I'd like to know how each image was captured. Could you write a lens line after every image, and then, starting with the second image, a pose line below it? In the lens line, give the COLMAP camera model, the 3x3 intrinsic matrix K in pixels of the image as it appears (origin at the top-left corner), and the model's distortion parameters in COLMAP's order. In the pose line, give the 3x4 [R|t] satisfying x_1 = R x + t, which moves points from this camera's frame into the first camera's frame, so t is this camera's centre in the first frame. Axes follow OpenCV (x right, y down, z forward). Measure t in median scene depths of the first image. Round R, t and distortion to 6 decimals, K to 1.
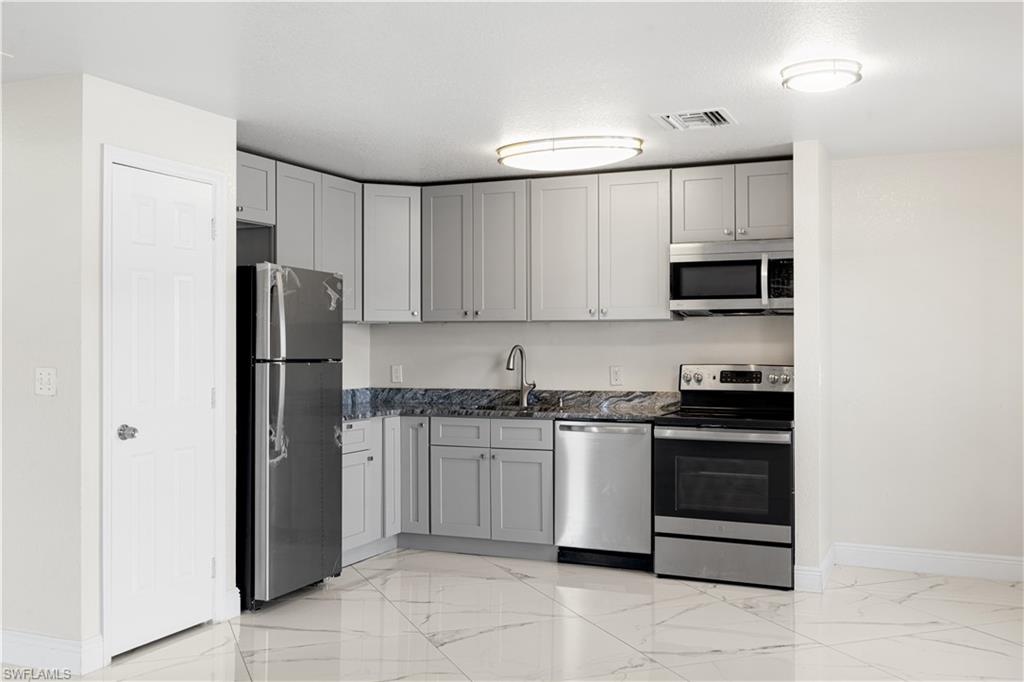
lens RADIAL K [[1004.4, 0, 514.3], [0, 1004.4, 340.4], [0, 0, 1]] dist [0.045670, 0.000000]
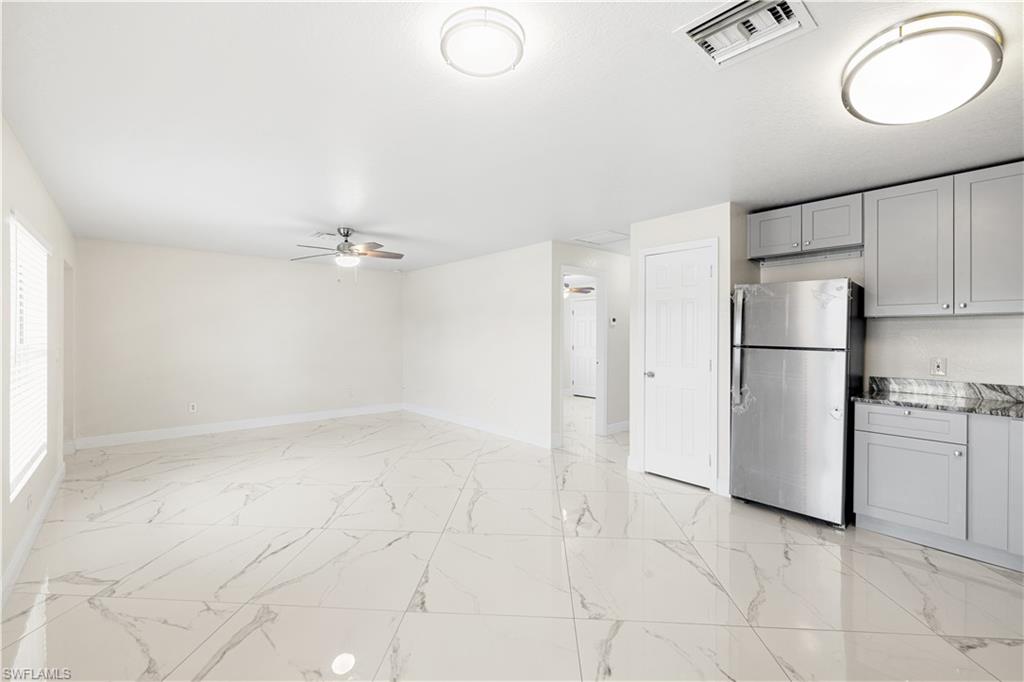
lens RADIAL K [[433.6, 0, 511.4], [0, 433.6, 333.2], [0, 0, 1]] dist [-0.002898, -0.000489]
pose [[-0.424499, 0.001196, -0.905428, 0.443477], [-0.001018, 0.999998, 0.001799, -0.001072], [0.905428, 0.001686, -0.424497, 0.813916]]
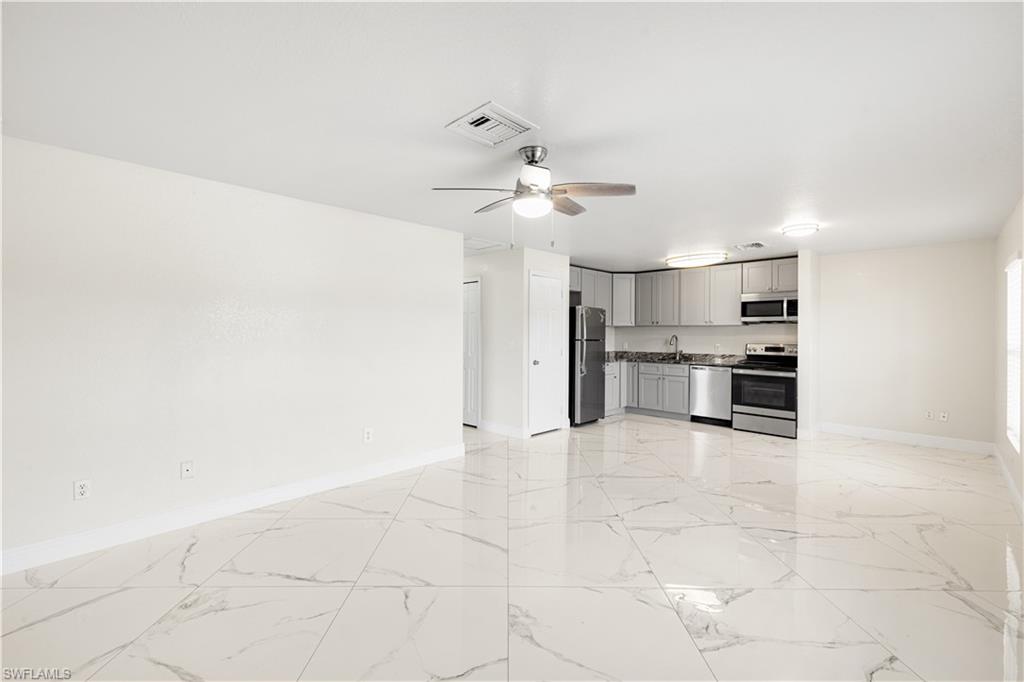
lens RADIAL K [[433.6, 0, 508.8], [0, 433.6, 334.3], [0, 0, 1]] dist [-0.002898, -0.000489]
pose [[0.930968, 0.007397, -0.365025, 0.014217], [-0.005519, 0.999966, 0.006187, -0.002118], [0.365058, -0.003745, 0.930977, -0.183400]]
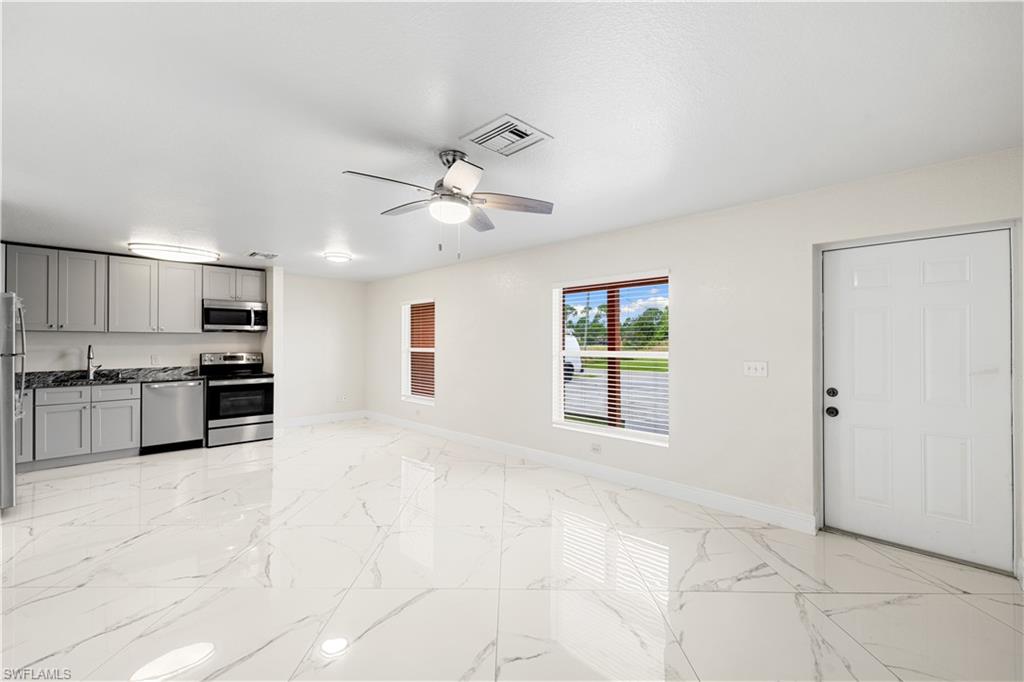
lens RADIAL K [[433.6, 0, 510.9], [0, 433.6, 343.1], [0, 0, 1]] dist [-0.002898, -0.000489]
pose [[0.366128, 0.000093, 0.930565, -0.492975], [-0.002026, 0.999998, 0.000697, -0.000802], [-0.930562, -0.002141, 0.366127, 0.020959]]
